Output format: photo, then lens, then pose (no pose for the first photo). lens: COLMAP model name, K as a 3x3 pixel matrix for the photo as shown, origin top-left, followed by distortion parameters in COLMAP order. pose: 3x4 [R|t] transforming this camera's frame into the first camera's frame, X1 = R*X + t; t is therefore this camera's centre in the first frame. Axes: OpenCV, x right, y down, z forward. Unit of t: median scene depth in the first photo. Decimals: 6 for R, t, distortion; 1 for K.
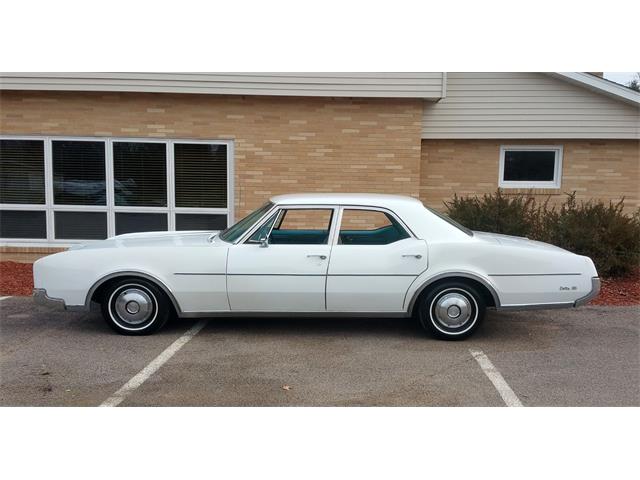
lens RADIAL K [[565.6, 0, 320.7], [0, 565.6, 259.0], [0, 0, 1]] dist [0.115819, -0.220204]
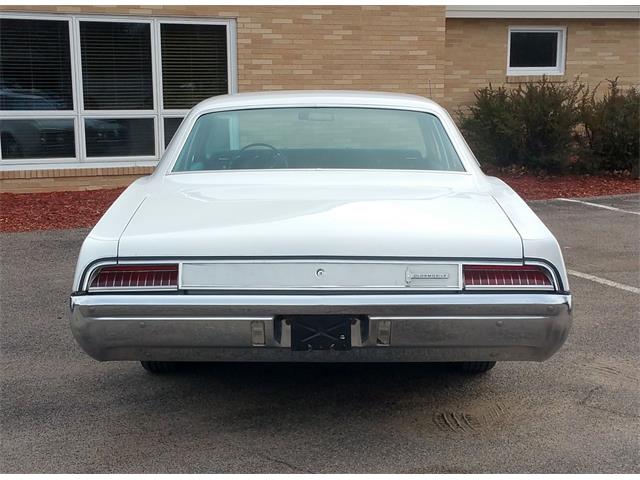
lens RADIAL K [[795.5, 0, 217.5], [0, 795.5, 239.6], [0, 0, 1]] dist [0.079337, -0.052543]
pose [[0.942936, -0.081801, 0.322769, -0.551535], [0.056829, 0.994667, 0.086066, -0.005679], [-0.328088, -0.062812, 0.942557, -0.035608]]
